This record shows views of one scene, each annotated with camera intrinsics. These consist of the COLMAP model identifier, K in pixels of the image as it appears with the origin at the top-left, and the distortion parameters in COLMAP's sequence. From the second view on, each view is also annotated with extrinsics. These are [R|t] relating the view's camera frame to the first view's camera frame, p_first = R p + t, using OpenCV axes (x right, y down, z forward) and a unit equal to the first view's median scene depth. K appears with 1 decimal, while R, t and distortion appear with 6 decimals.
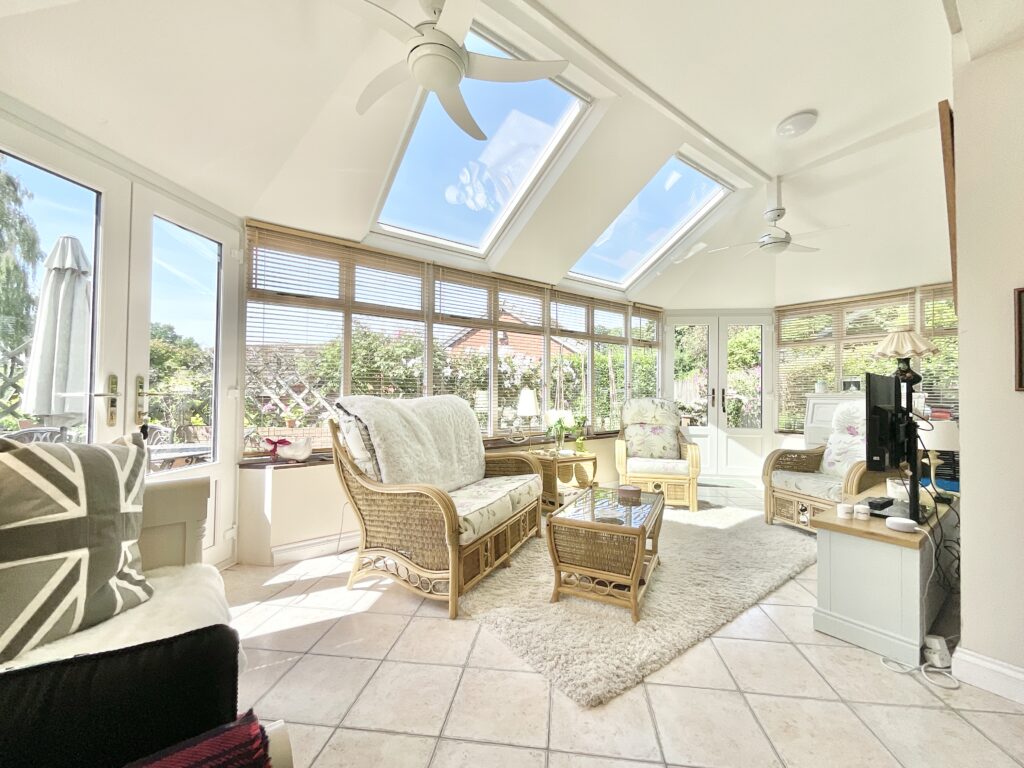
lens RADIAL K [[419.2, 0, 517.8], [0, 419.2, 383.3], [0, 0, 1]] dist [-0.001318, 0.002727]
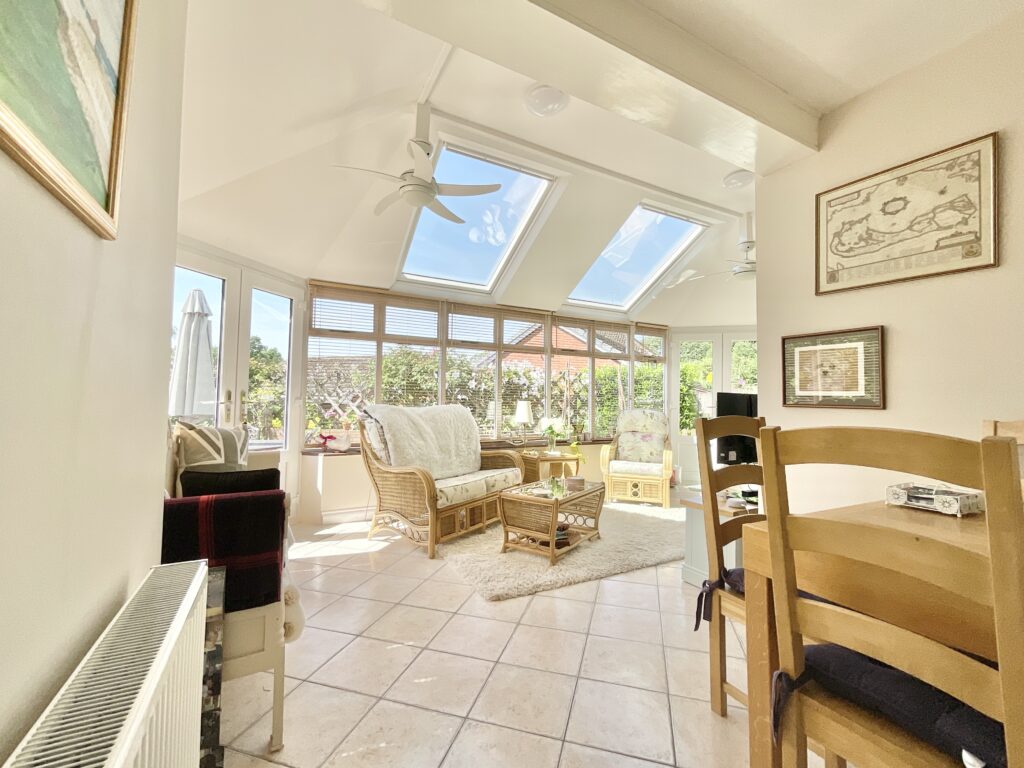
lens RADIAL K [[419.2, 0, 509.2], [0, 419.2, 384.4], [0, 0, 1]] dist [-0.001318, 0.002727]
pose [[0.988716, 0.003018, -0.149770, 0.182369], [-0.005864, 0.999810, -0.018564, -0.010700], [0.149685, 0.019233, 0.988547, -0.228641]]
